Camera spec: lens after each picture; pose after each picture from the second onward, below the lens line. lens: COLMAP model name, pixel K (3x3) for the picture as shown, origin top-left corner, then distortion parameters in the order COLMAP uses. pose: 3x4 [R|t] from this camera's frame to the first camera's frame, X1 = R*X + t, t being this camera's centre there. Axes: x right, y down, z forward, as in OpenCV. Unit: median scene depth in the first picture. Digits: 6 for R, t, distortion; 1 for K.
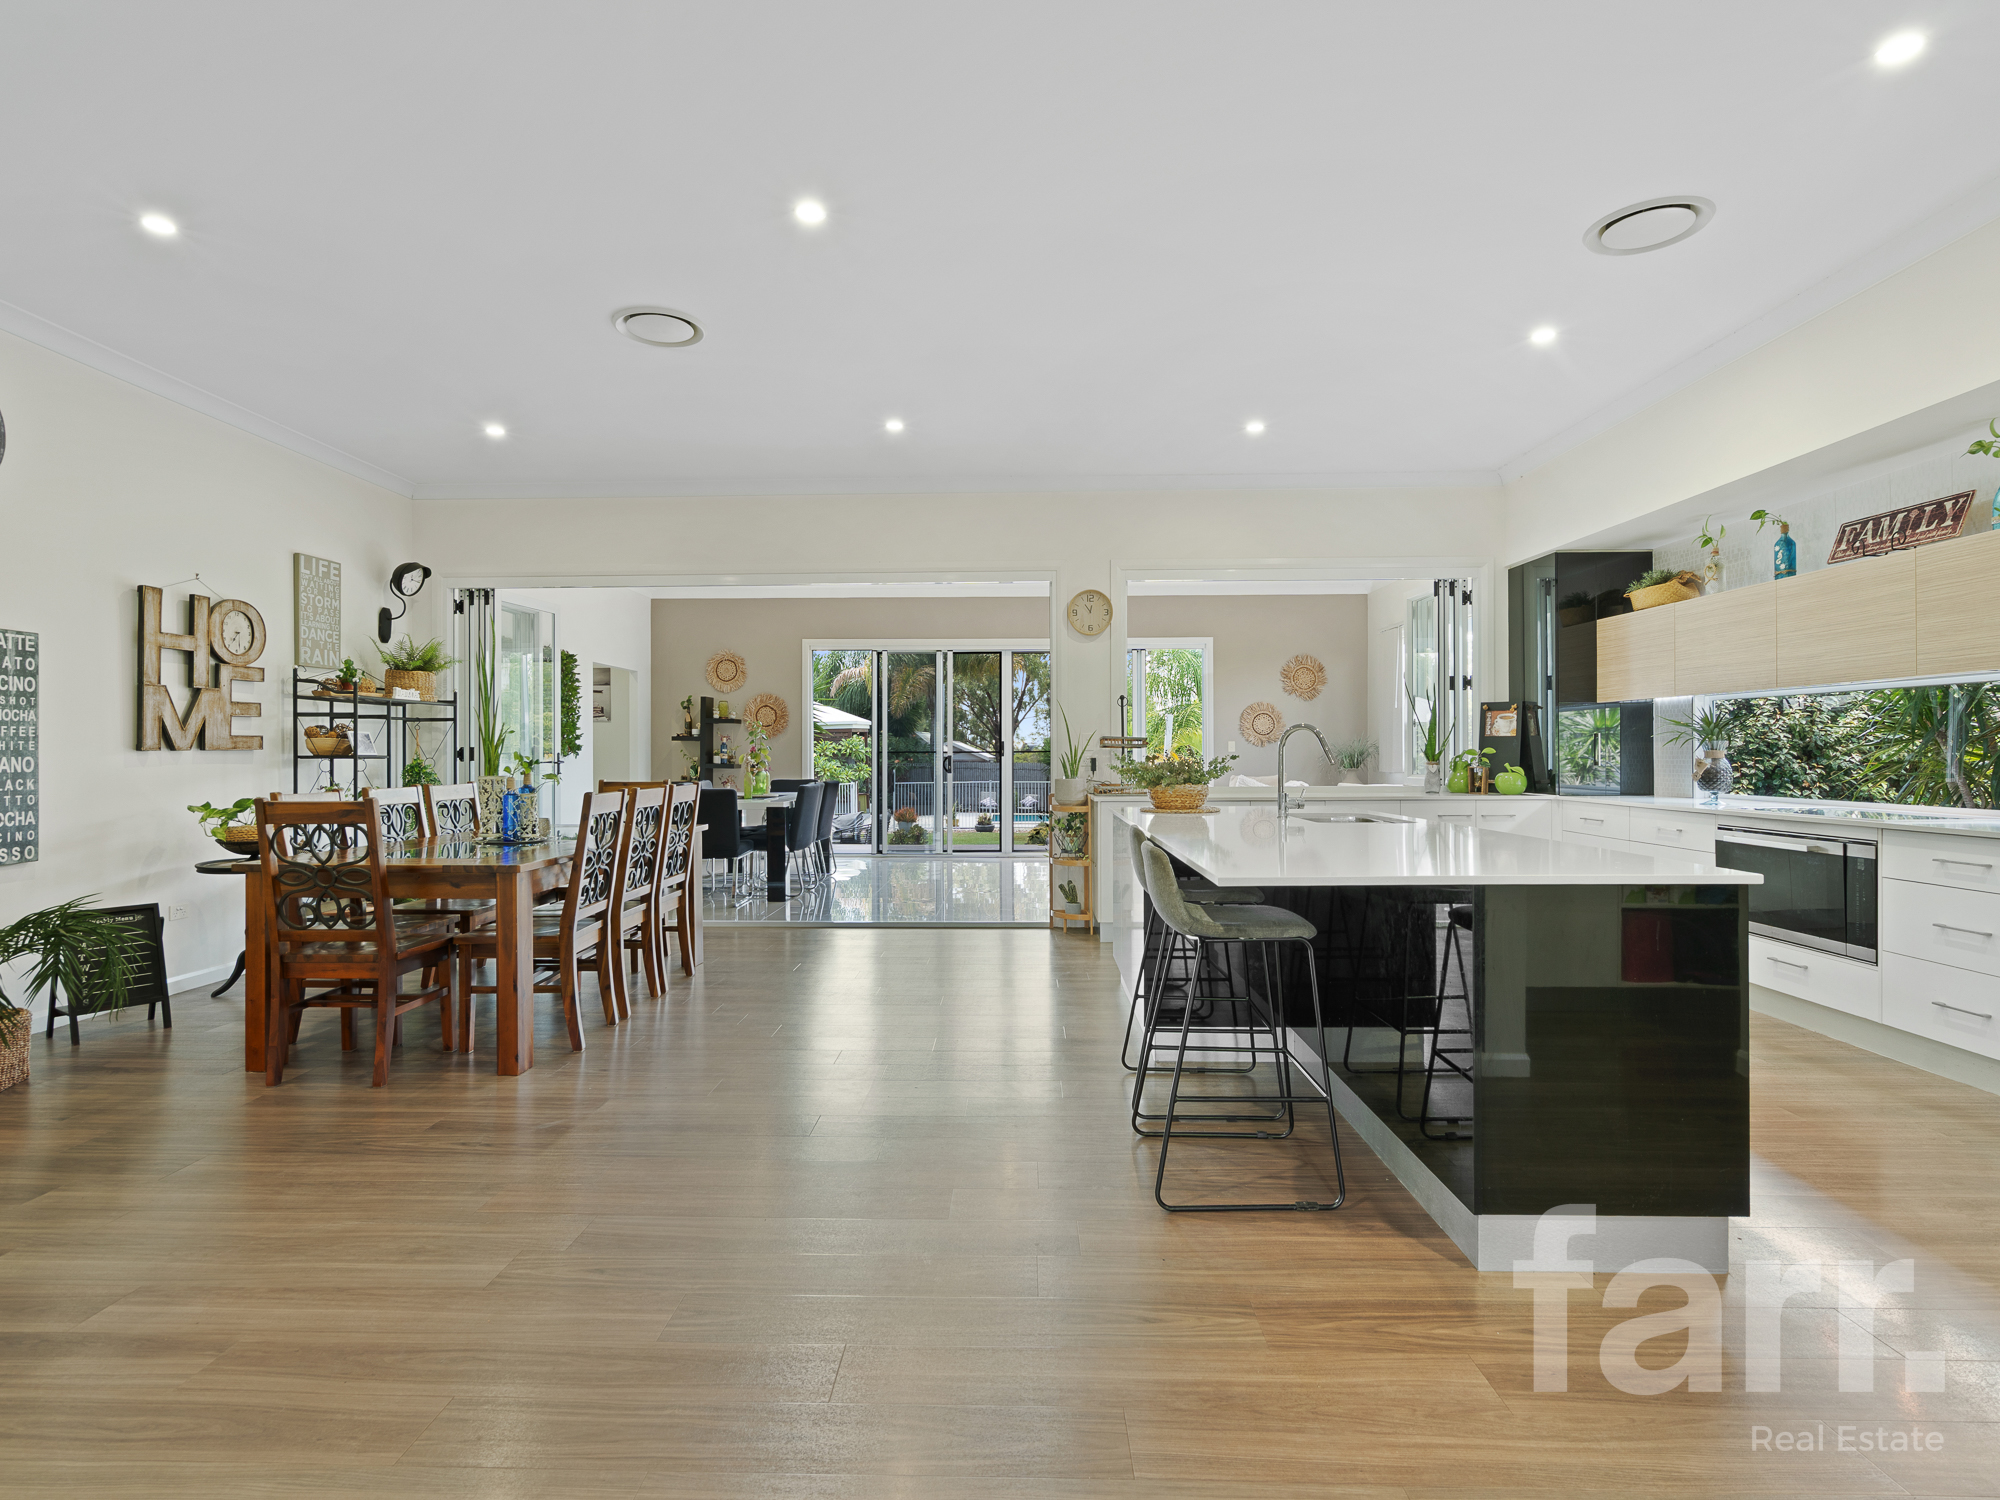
lens RADIAL K [[1019.0, 0, 997.4], [0, 1019.0, 751.6], [0, 0, 1]] dist [0.002004, 0.001277]
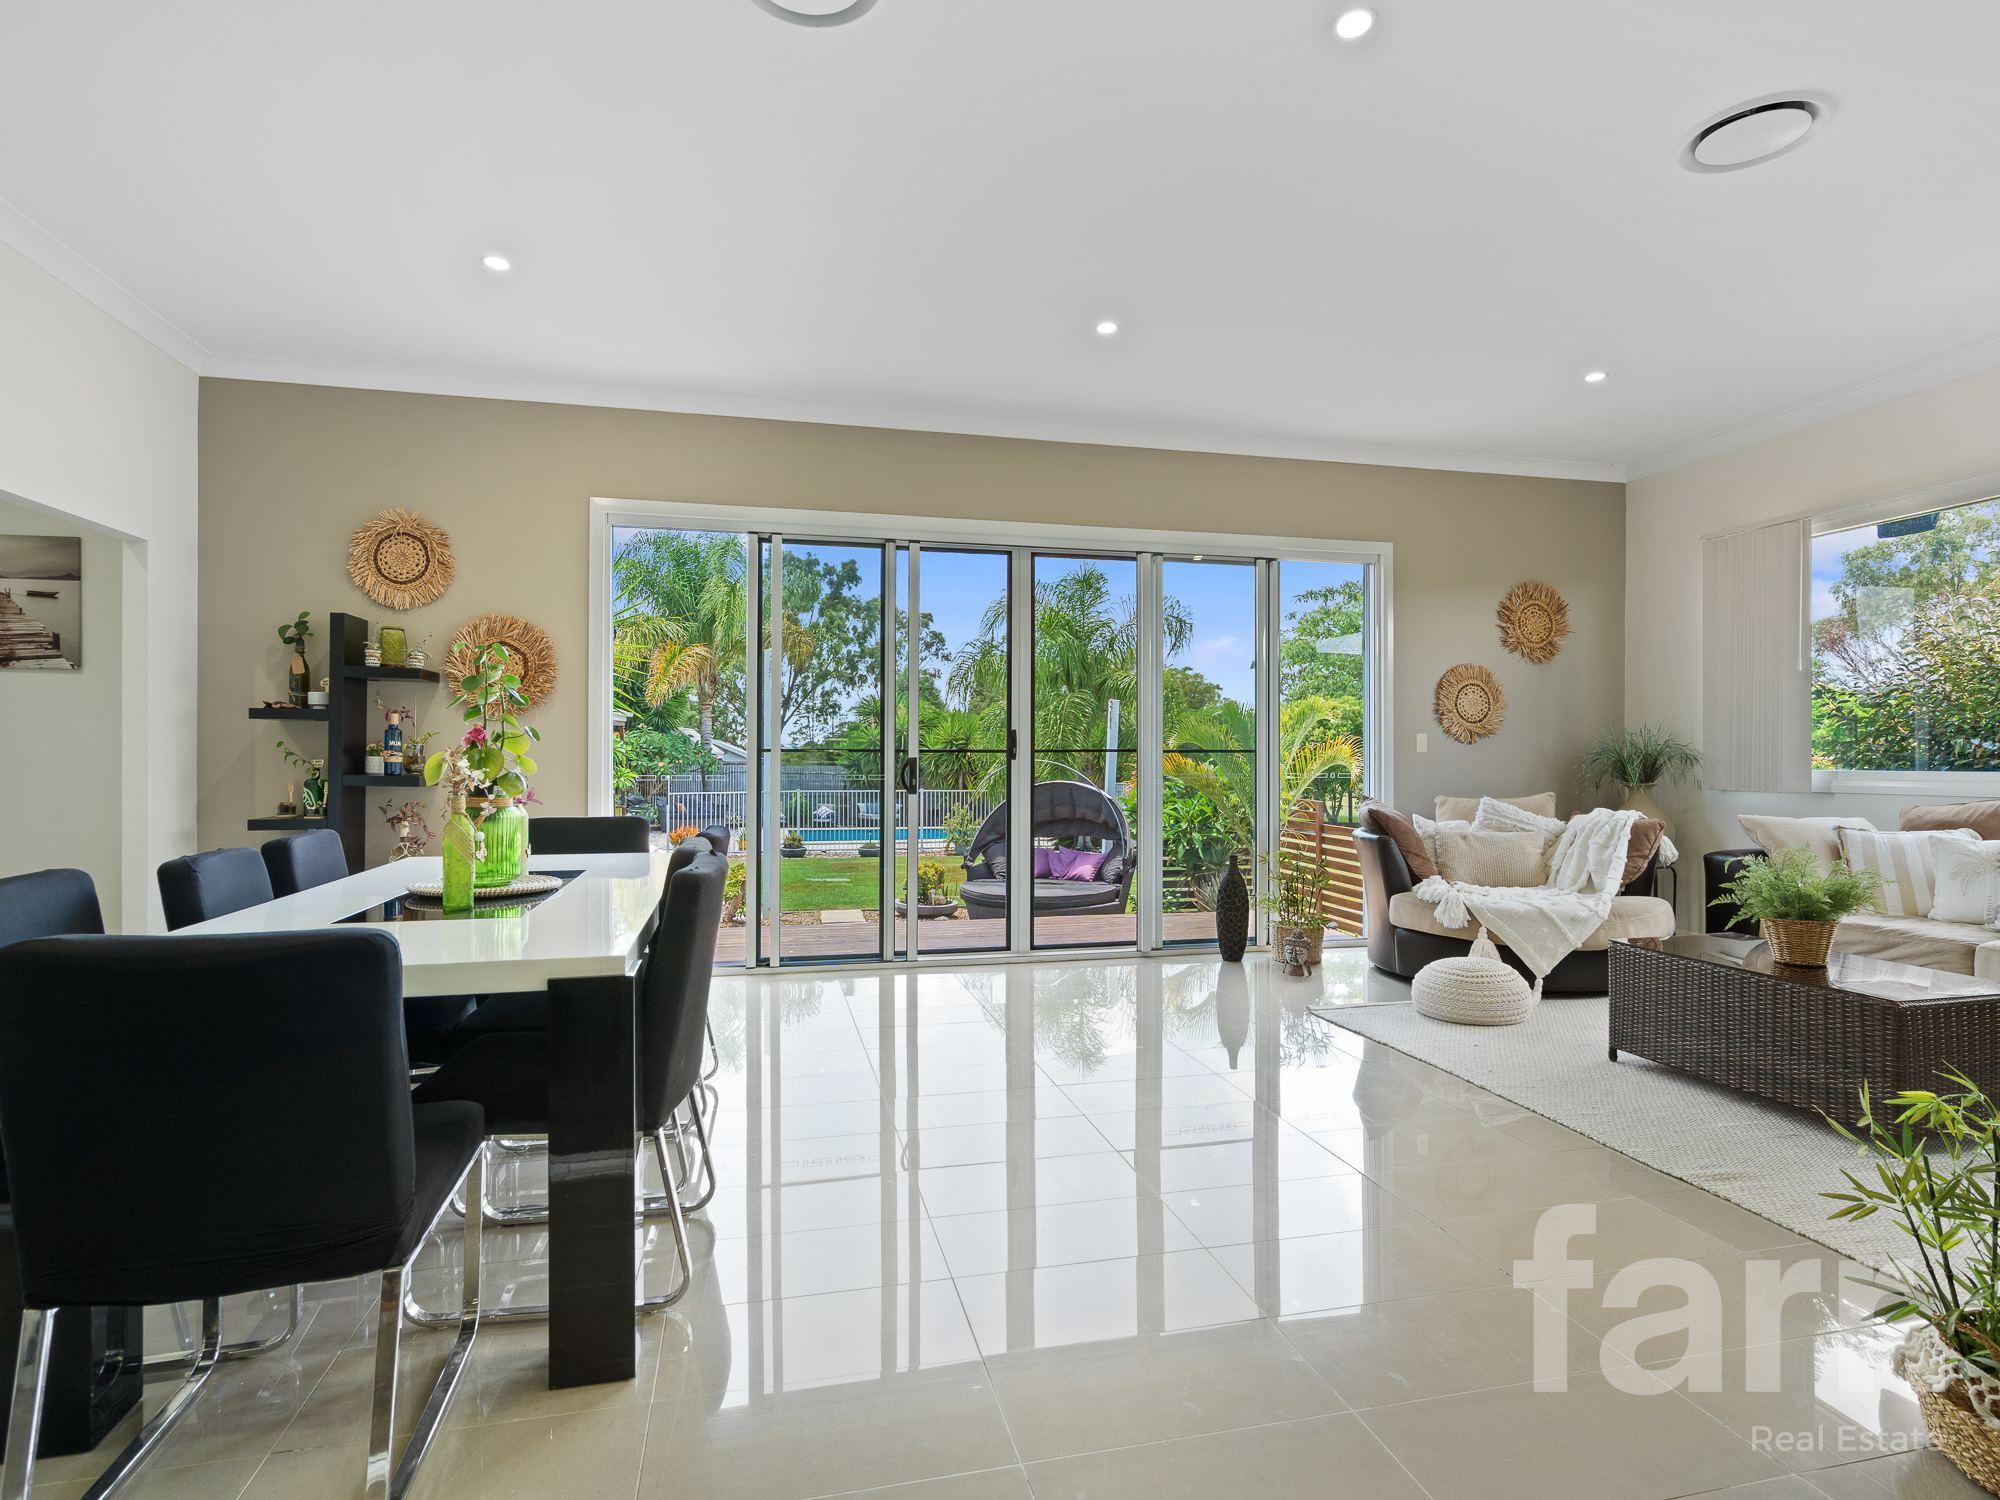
lens RADIAL K [[1019.0, 0, 992.4], [0, 1019.0, 757.7], [0, 0, 1]] dist [0.002004, 0.001277]
pose [[0.968021, 0.002996, 0.250852, -0.132670], [-0.004023, 0.999985, 0.003585, 0.002123], [-0.250837, -0.004479, 0.968019, 0.522353]]
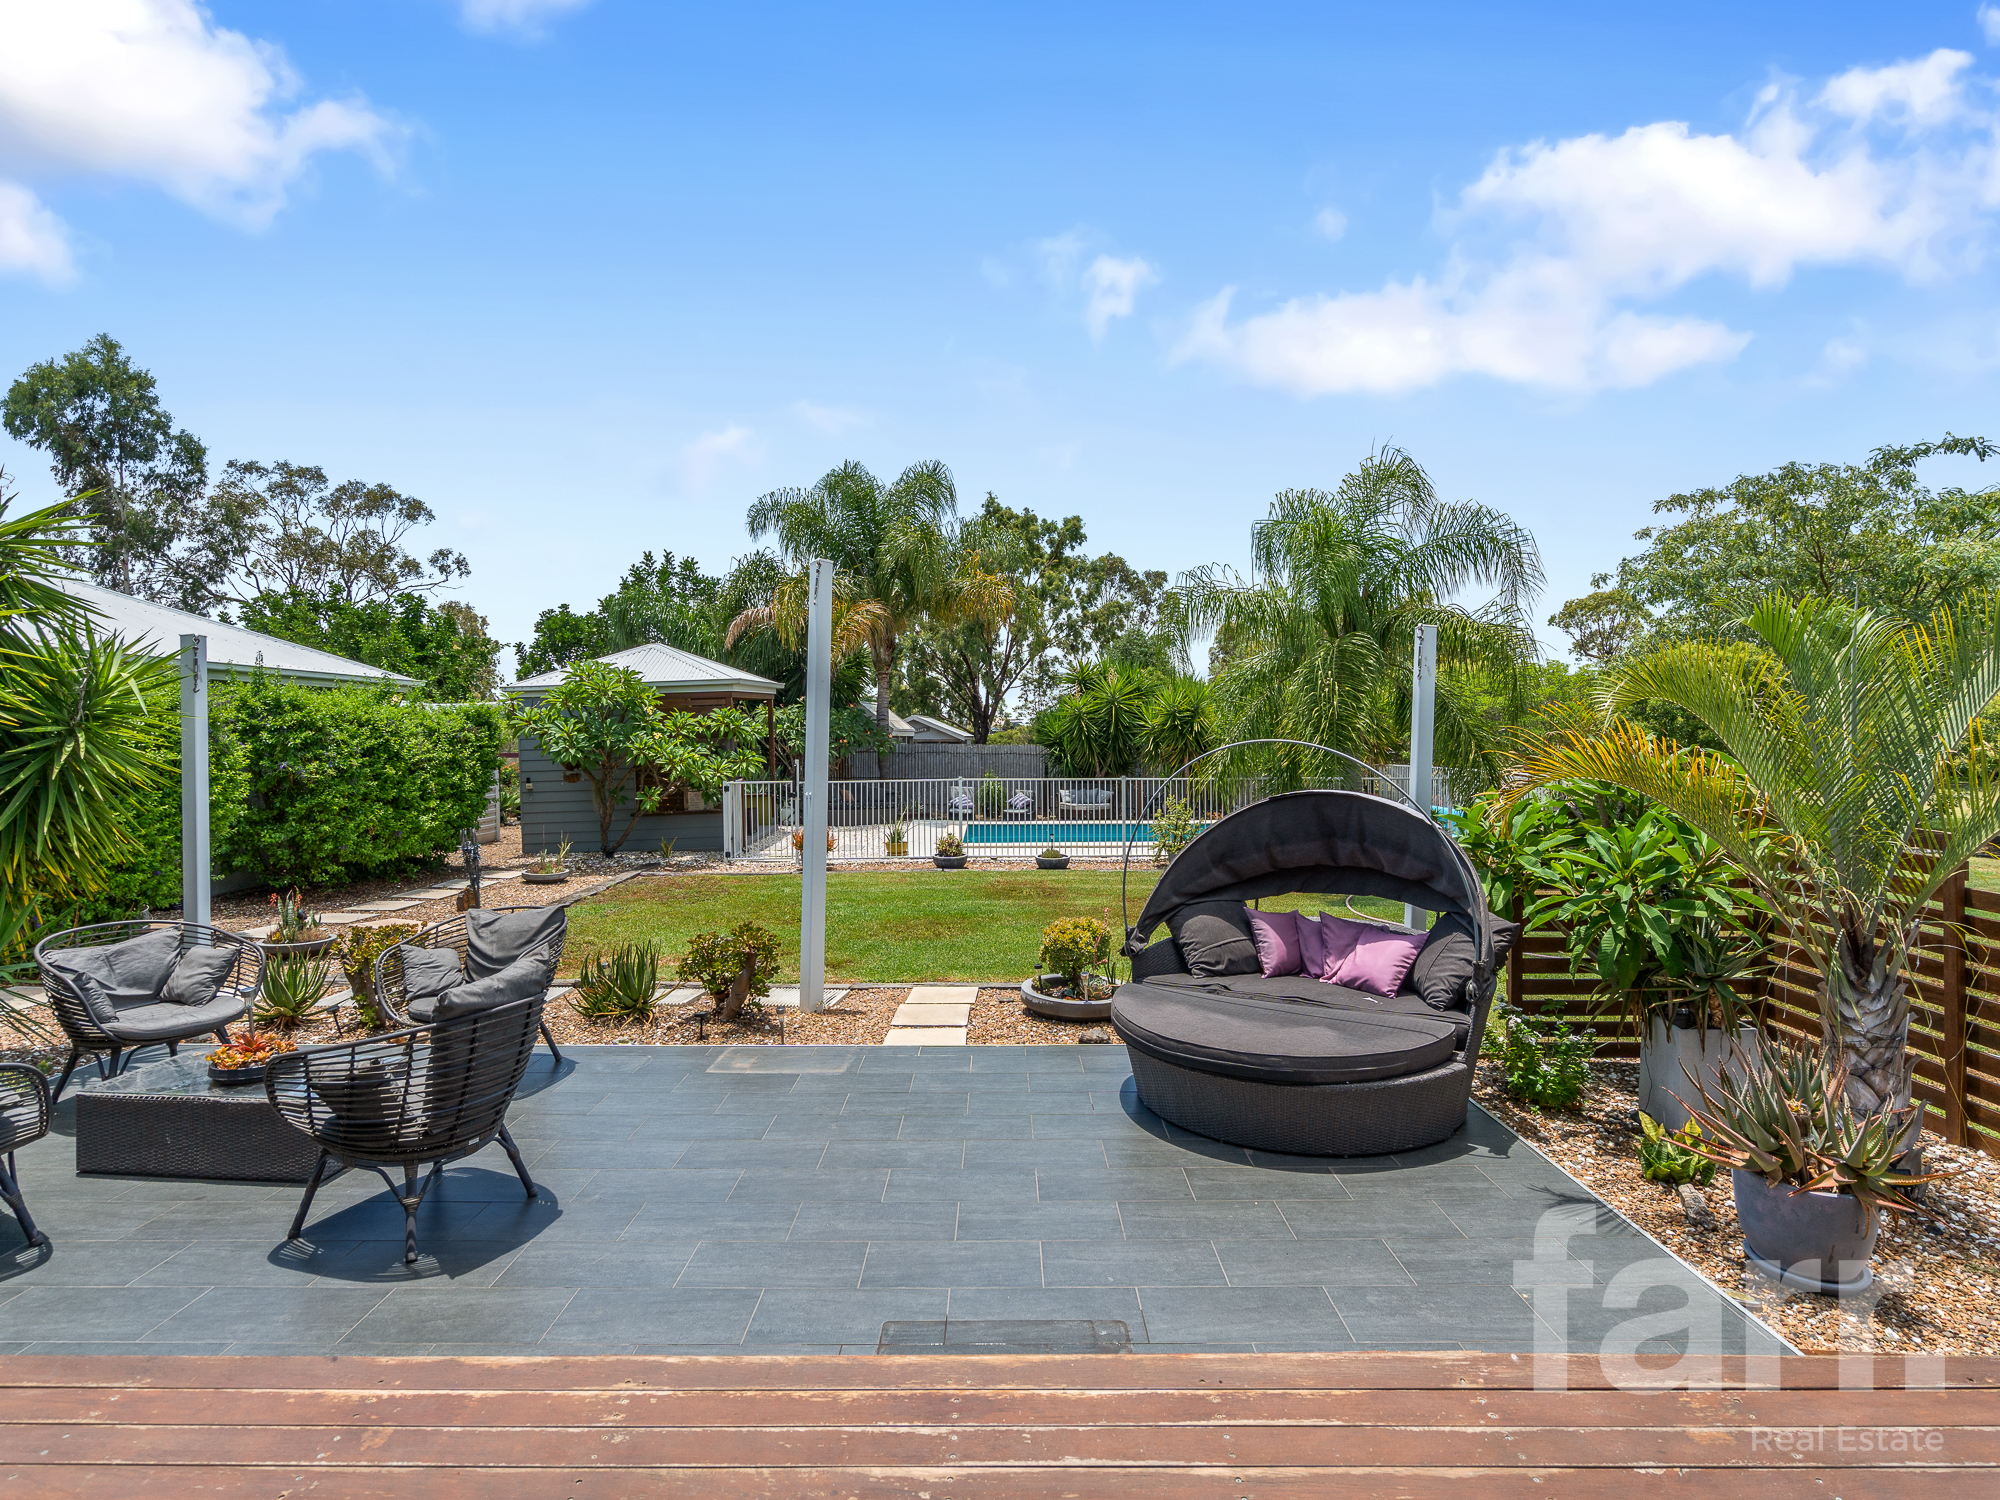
lens RADIAL K [[1019.0, 0, 1014.8], [0, 1019.0, 733.9], [0, 0, 1]] dist [0.002004, 0.001277]
pose [[0.999394, -0.006752, 0.034156, 0.011126], [0.006604, 0.999968, 0.004425, 0.002102], [-0.034185, -0.004197, 0.999407, 0.967207]]
